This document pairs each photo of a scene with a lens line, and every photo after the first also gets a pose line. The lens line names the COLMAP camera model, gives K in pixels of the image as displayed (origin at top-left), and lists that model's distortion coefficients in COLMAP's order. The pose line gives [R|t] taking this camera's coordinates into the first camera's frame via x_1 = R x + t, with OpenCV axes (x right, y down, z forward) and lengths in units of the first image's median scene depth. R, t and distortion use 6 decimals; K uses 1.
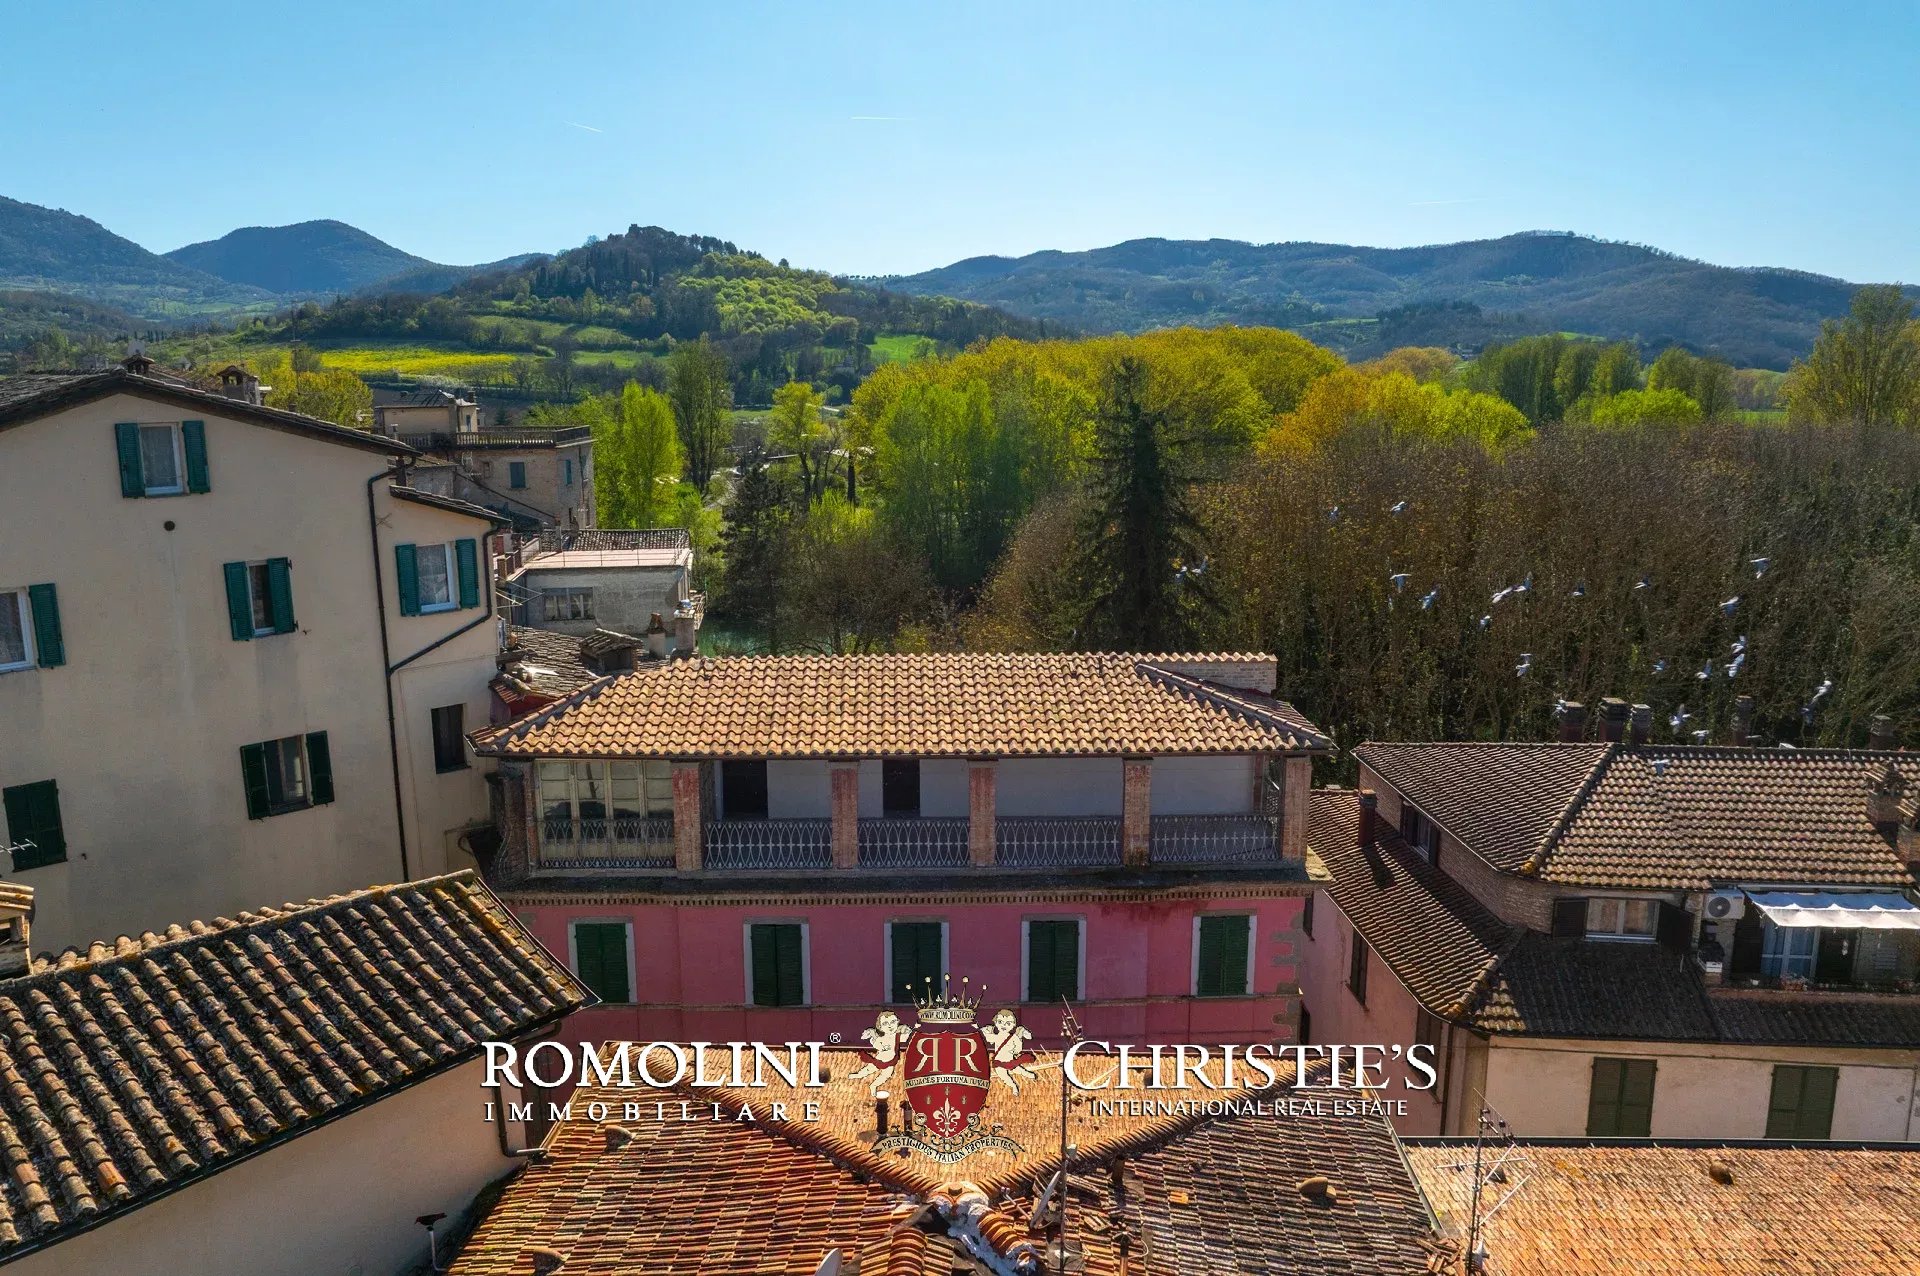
lens RADIAL K [[1357.5, 0, 960.0], [0, 1357.5, 638.0], [0, 0, 1]] dist [-0.037280, 0.001736]
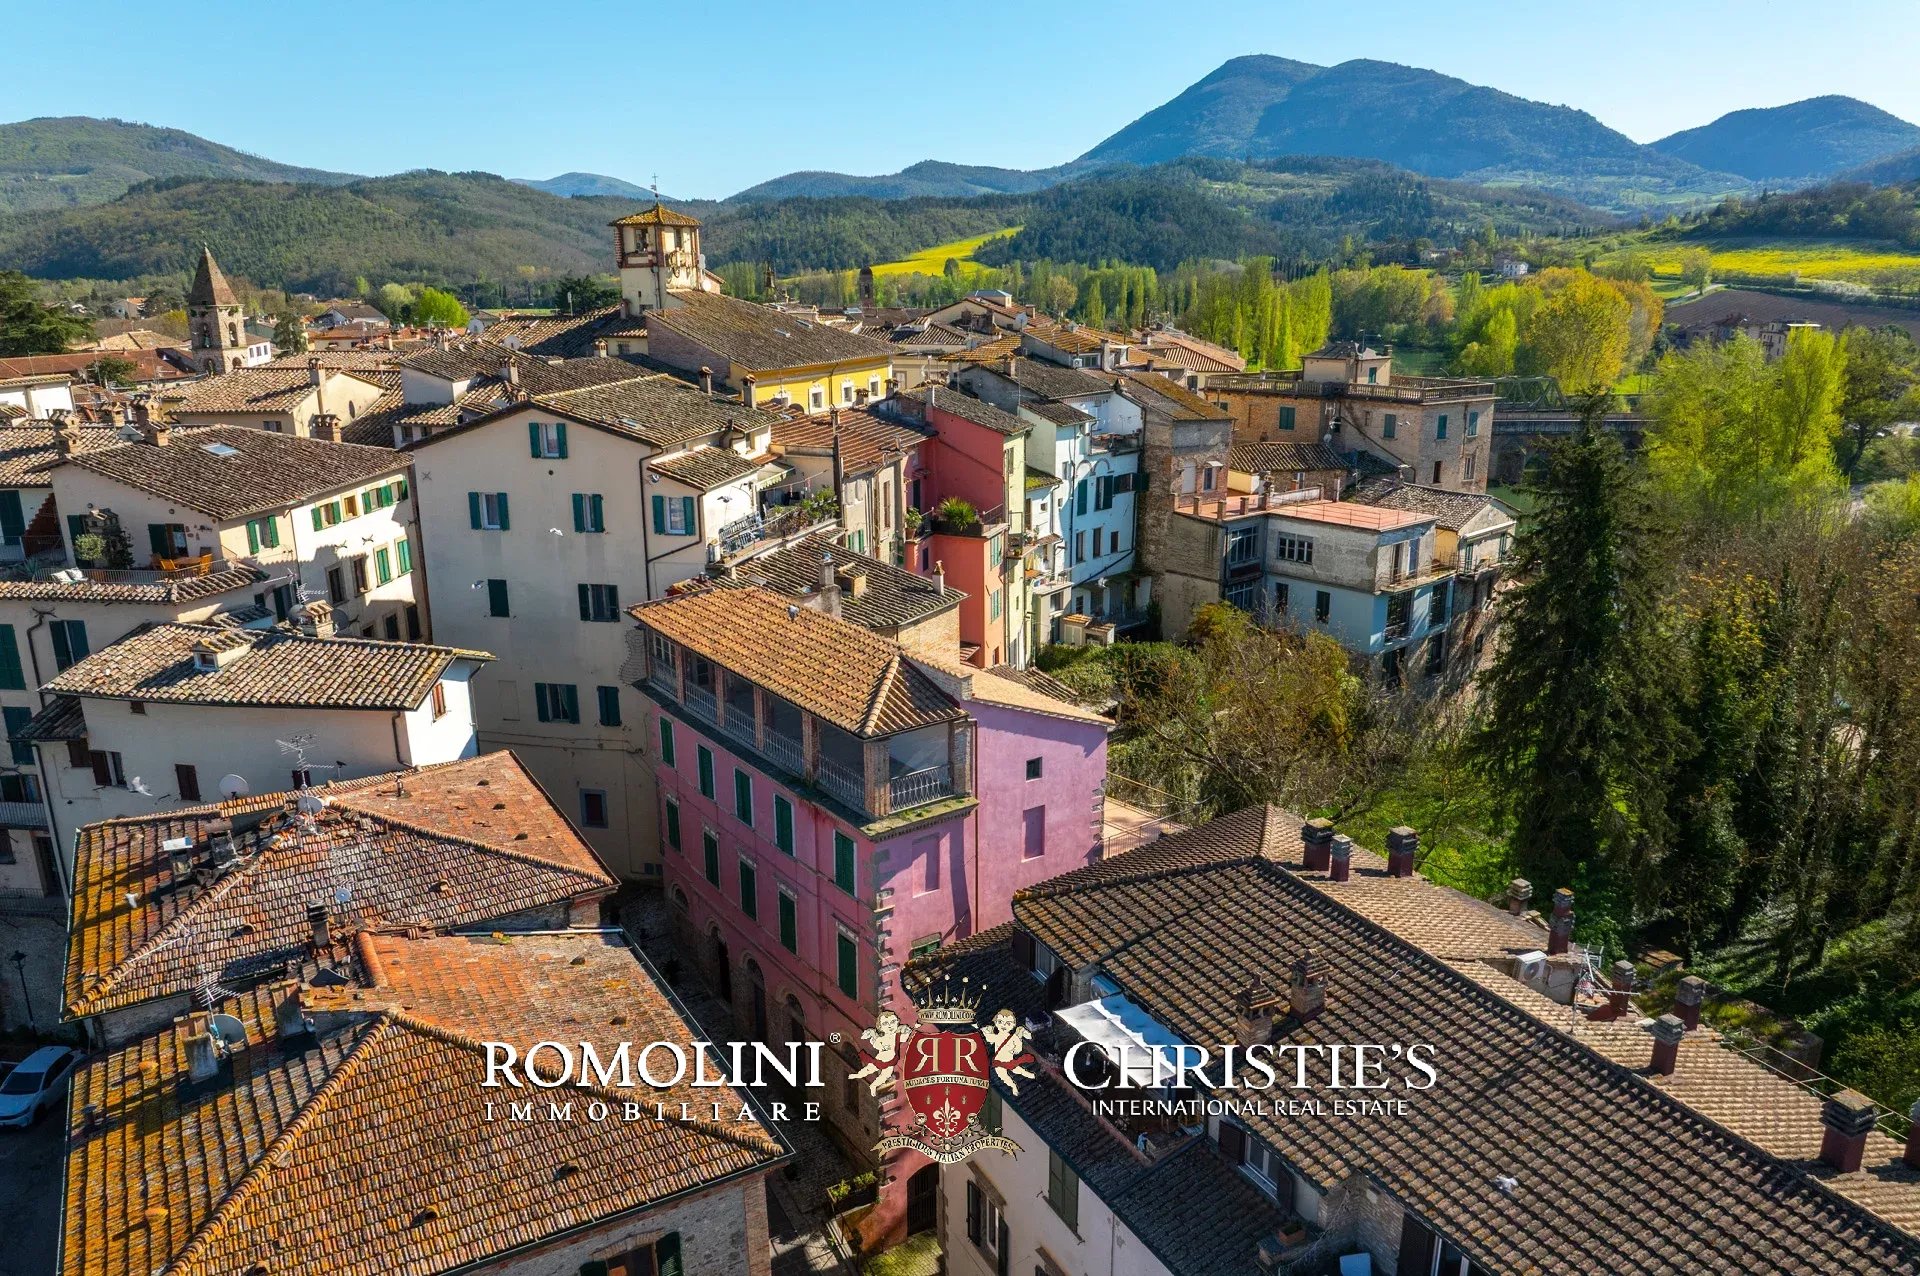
lens RADIAL K [[1352.2, 0, 963.7], [0, 1352.2, 670.0], [0, 0, 1]] dist [-0.024752, -0.001406]
pose [[0.558343, 0.242512, -0.793373, 0.393945], [-0.161986, 0.969782, 0.182436, -0.070896], [0.813642, 0.026653, 0.580754, 0.079974]]
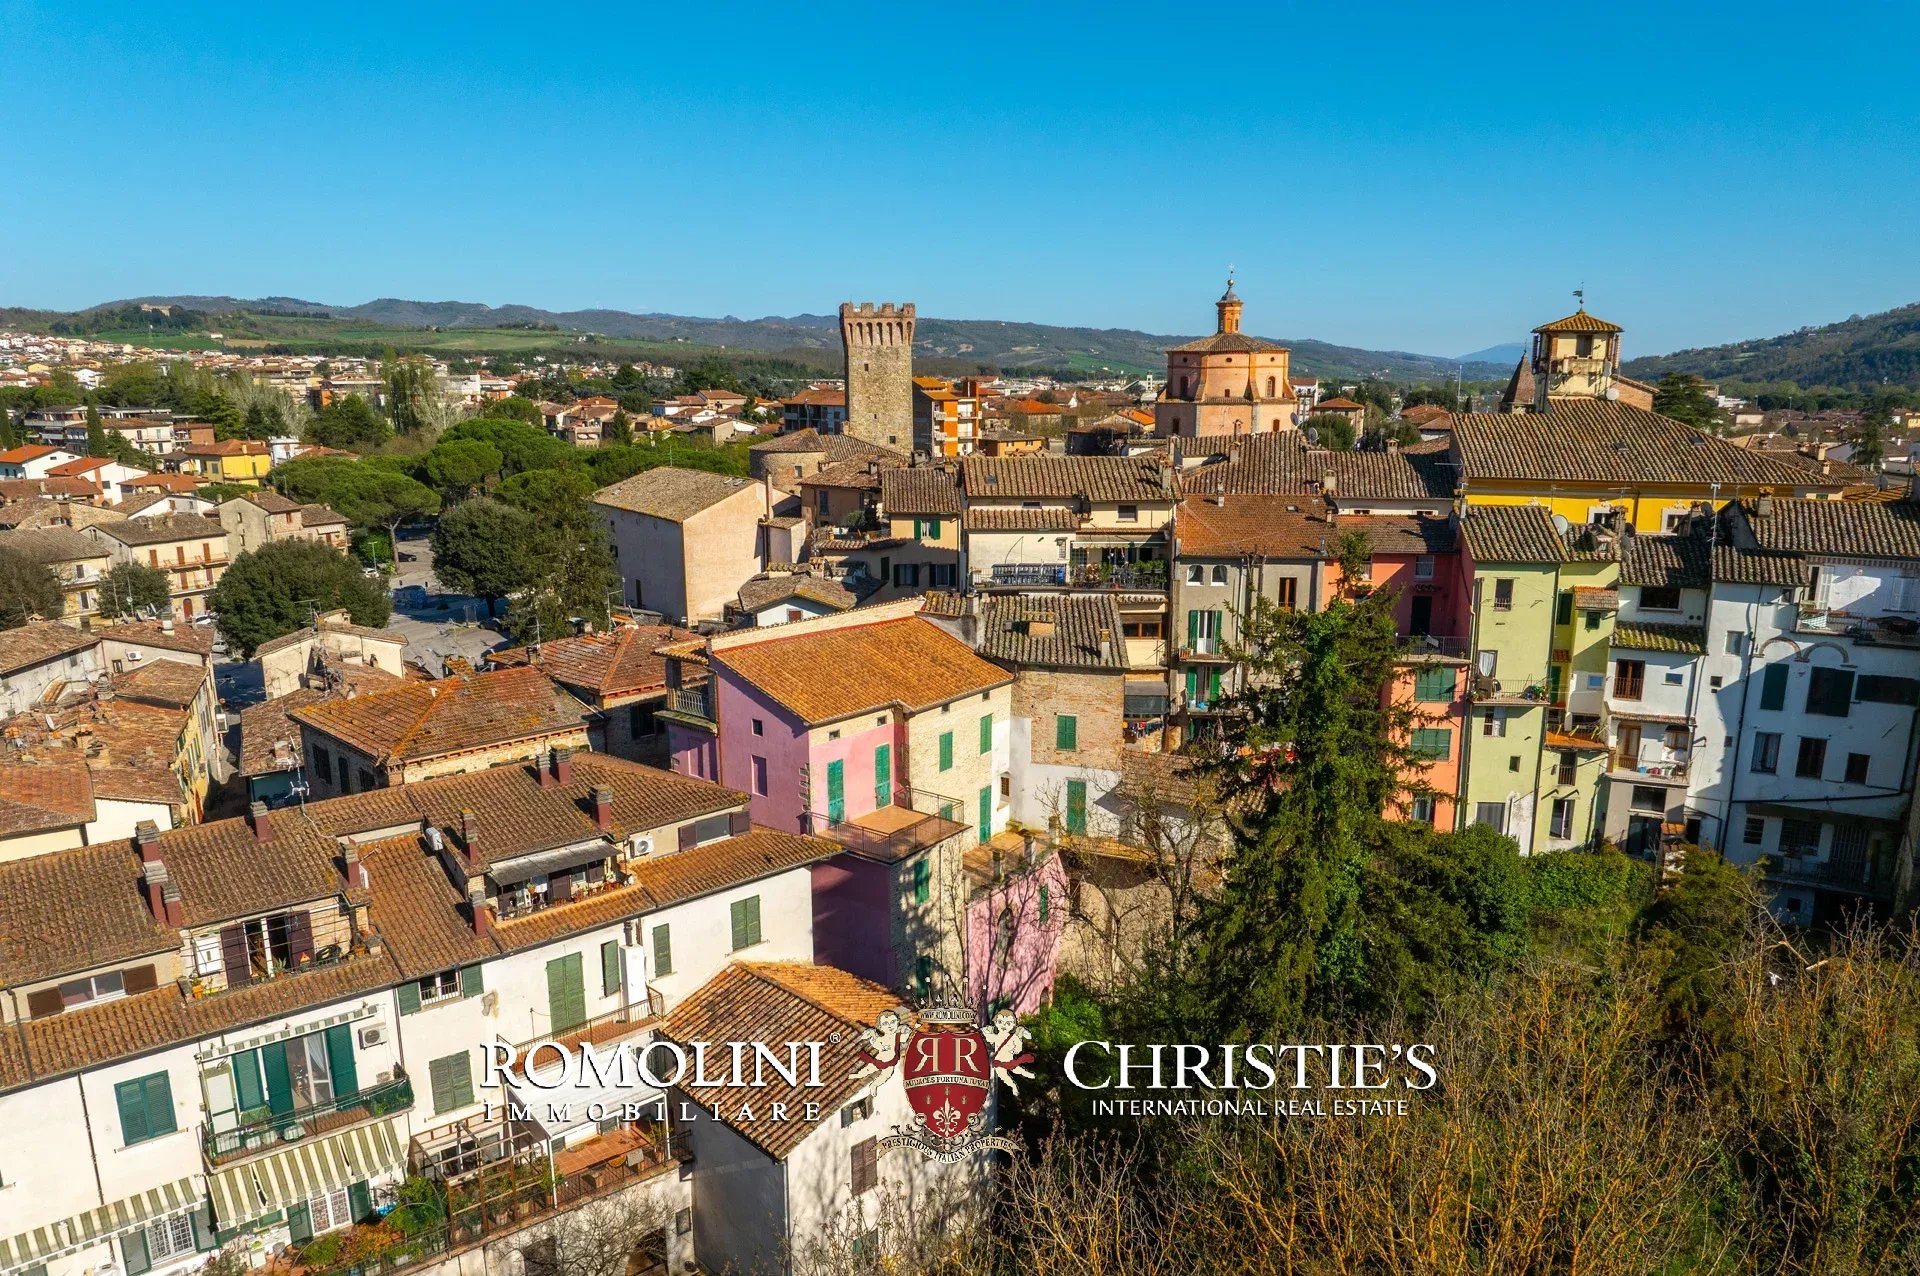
lens RADIAL K [[1356.8, 0, 963.3], [0, 1356.8, 717.7], [0, 0, 1]] dist [-0.035456, -0.002930]
pose [[-0.673424, 0.186823, -0.715260, 0.438838], [-0.142686, 0.916499, 0.373726, -0.206438], [0.725356, 0.353734, -0.590535, 0.770422]]
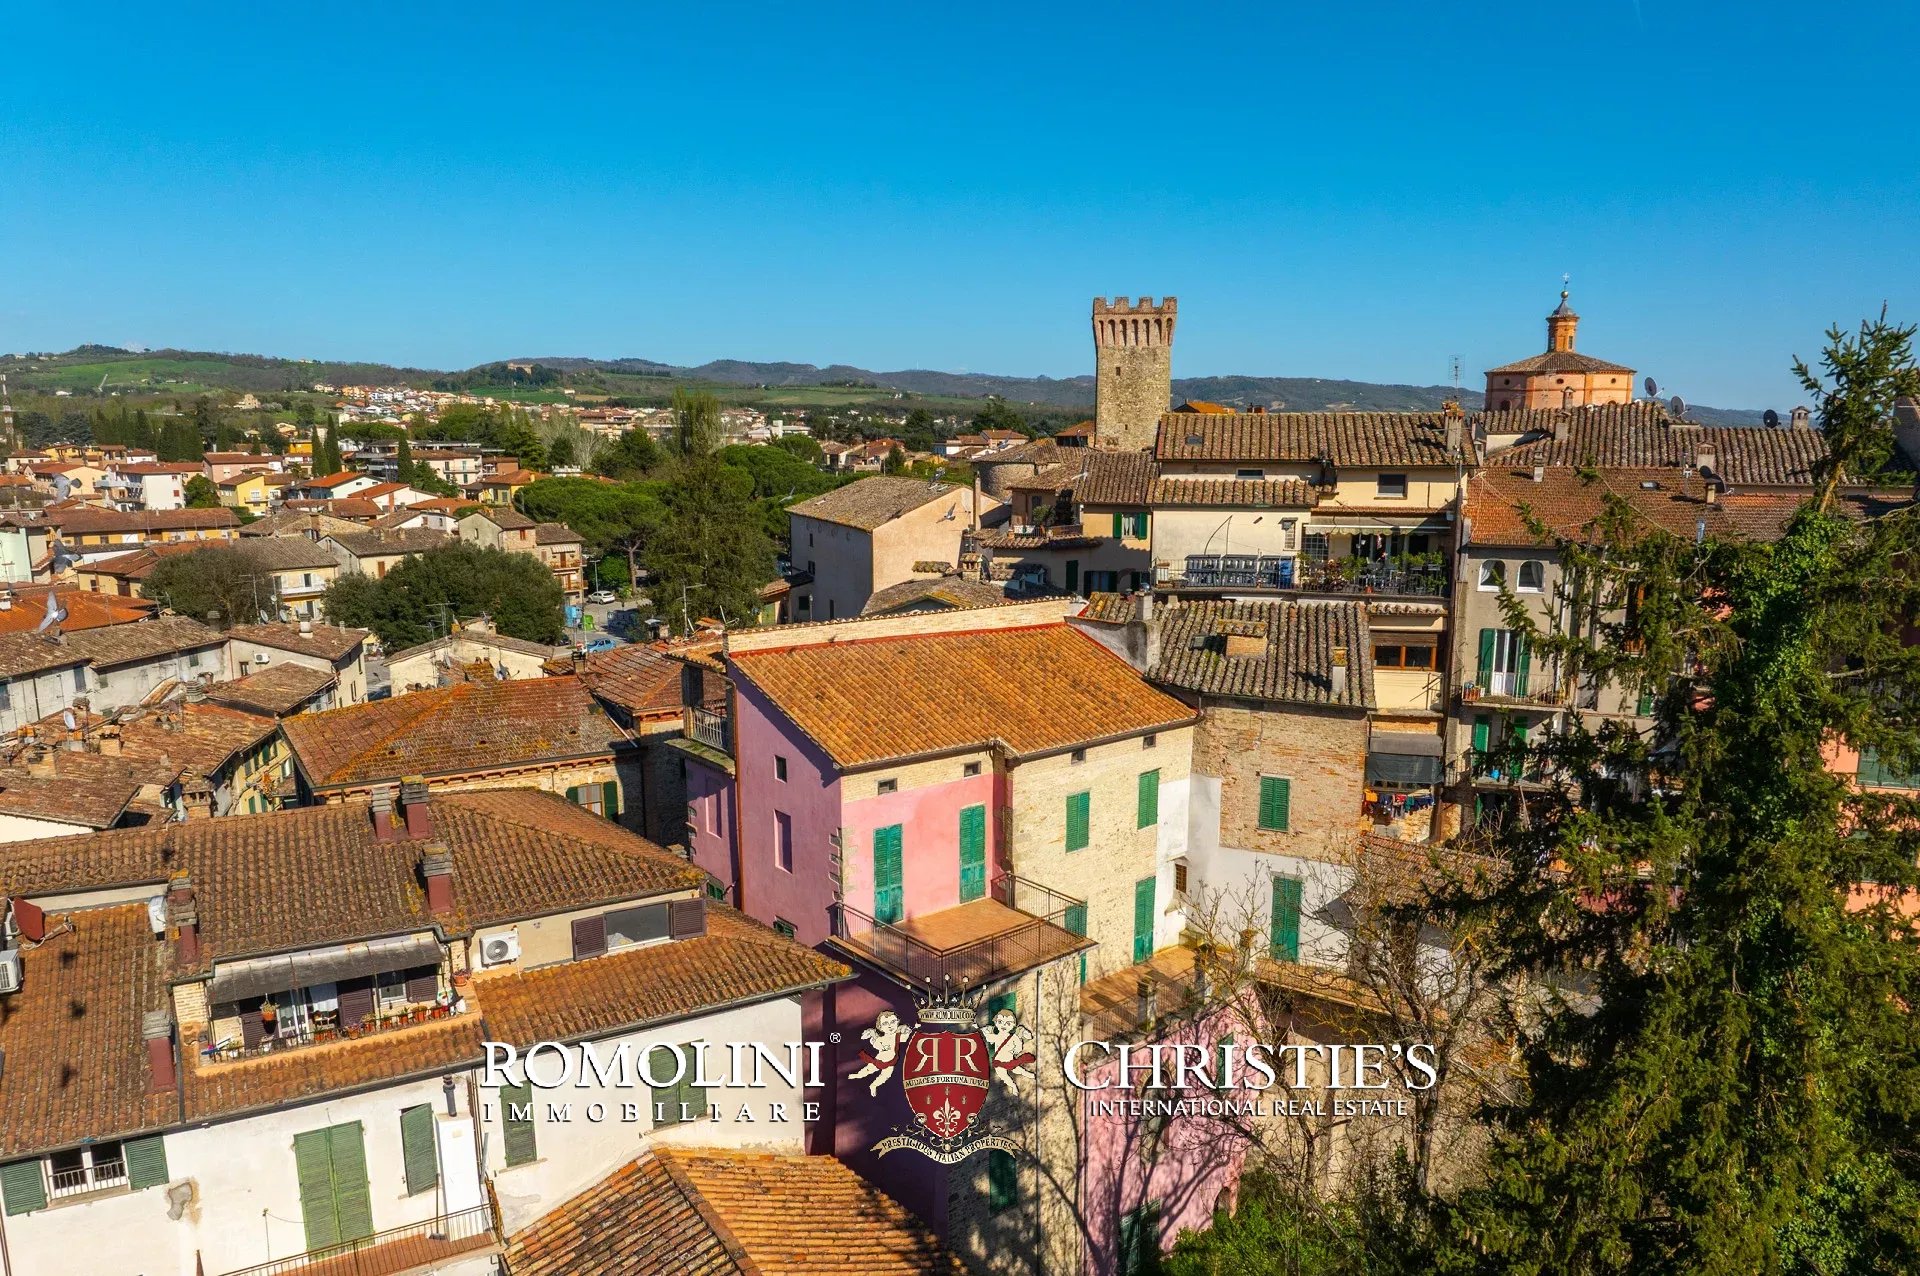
lens RADIAL K [[1356.8, 0, 963.3], [0, 1356.8, 717.7], [0, 0, 1]] dist [-0.035456, -0.002930]
pose [[-0.819676, 0.122992, -0.559467, 0.248526], [-0.108997, 0.925346, 0.363117, -0.129548], [0.562361, 0.358618, -0.745079, 0.673282]]
